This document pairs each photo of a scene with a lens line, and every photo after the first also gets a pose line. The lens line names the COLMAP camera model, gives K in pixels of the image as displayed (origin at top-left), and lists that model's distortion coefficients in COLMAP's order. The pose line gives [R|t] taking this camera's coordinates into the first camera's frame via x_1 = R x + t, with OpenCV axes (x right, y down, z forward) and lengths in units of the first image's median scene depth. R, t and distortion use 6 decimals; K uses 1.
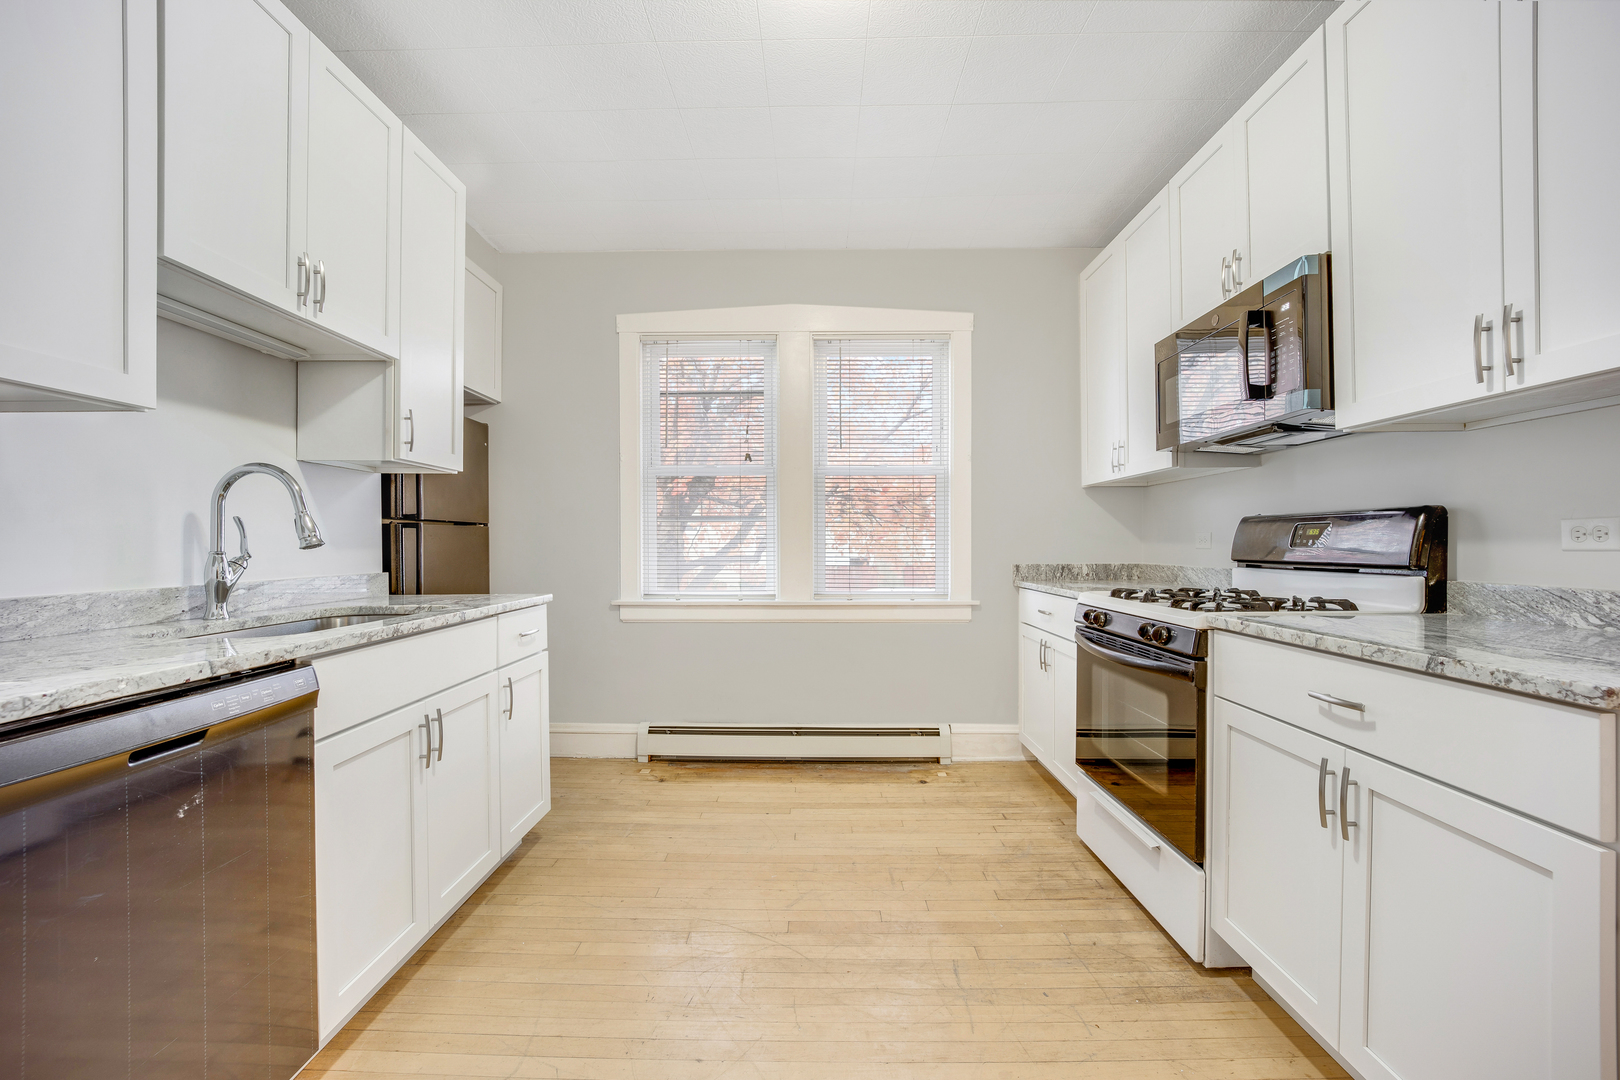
lens RADIAL K [[652.4, 0, 805.1], [0, 652.4, 546.3], [0, 0, 1]] dist [-0.000568, -0.008802]
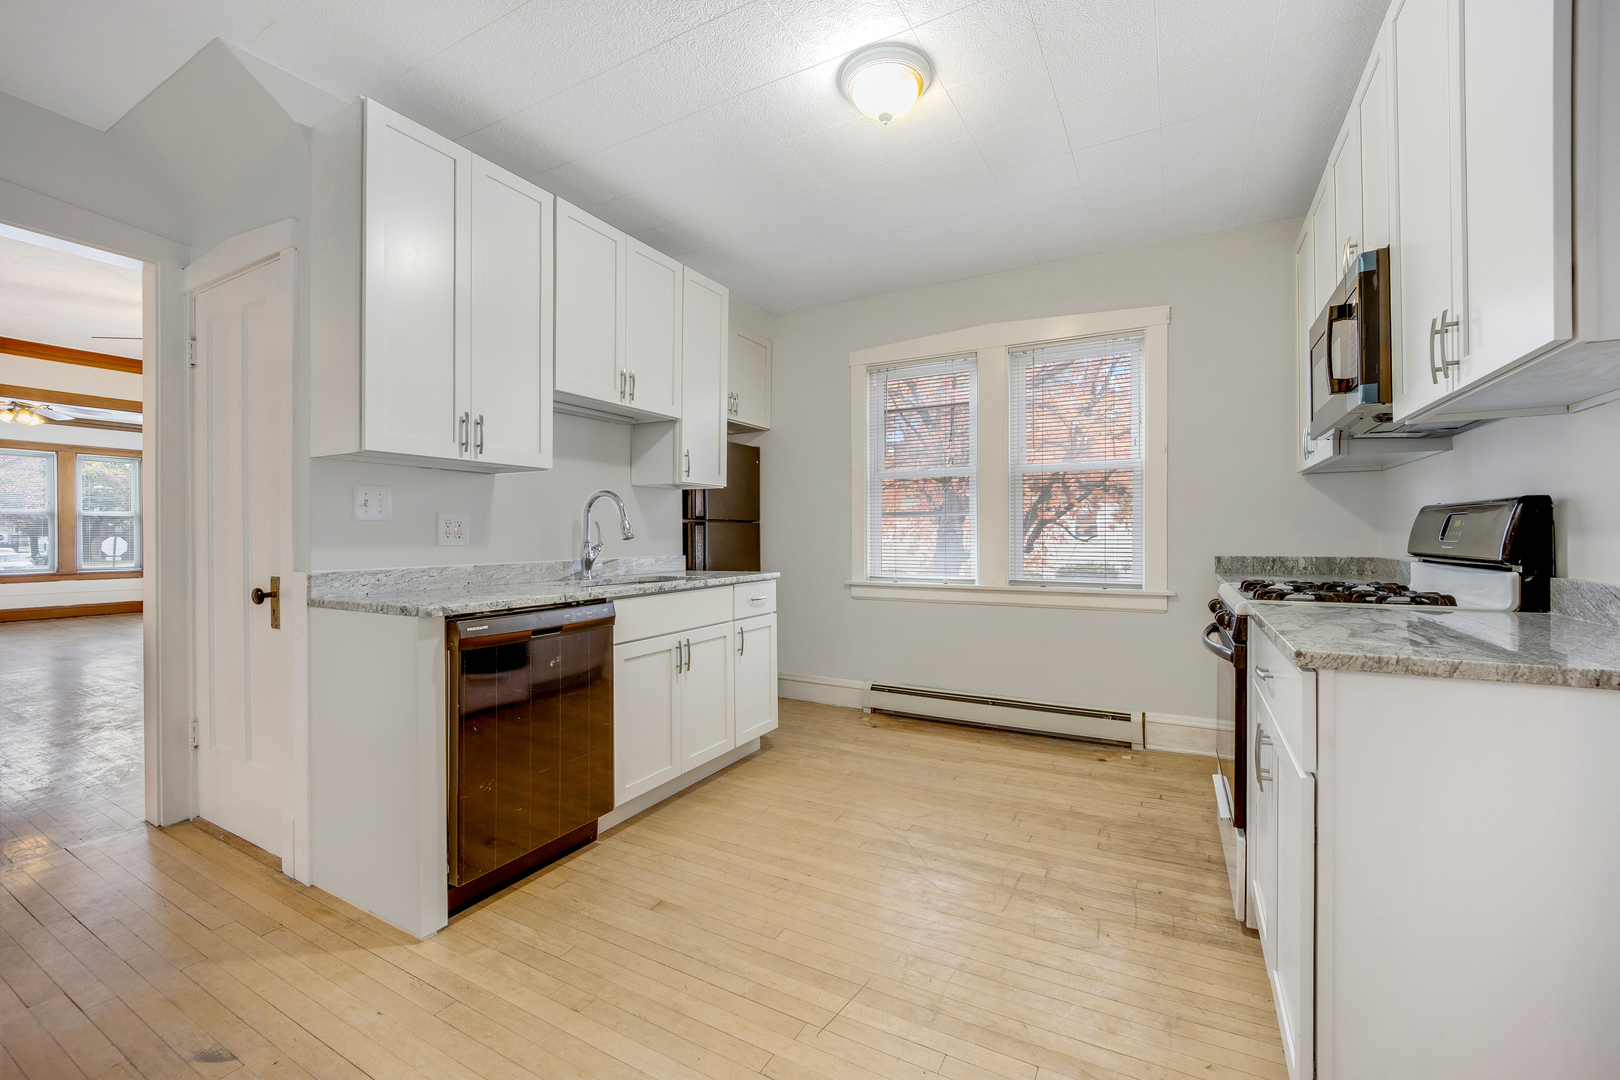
lens RADIAL K [[665.6, 0, 807.9], [0, 665.6, 533.5], [0, 0, 1]] dist [-0.000034, 0.000007]
pose [[0.883053, -0.002493, -0.469268, 0.335788], [0.001057, 0.999994, -0.003325, -0.004942], [0.469273, 0.002440, 0.883050, -0.226814]]
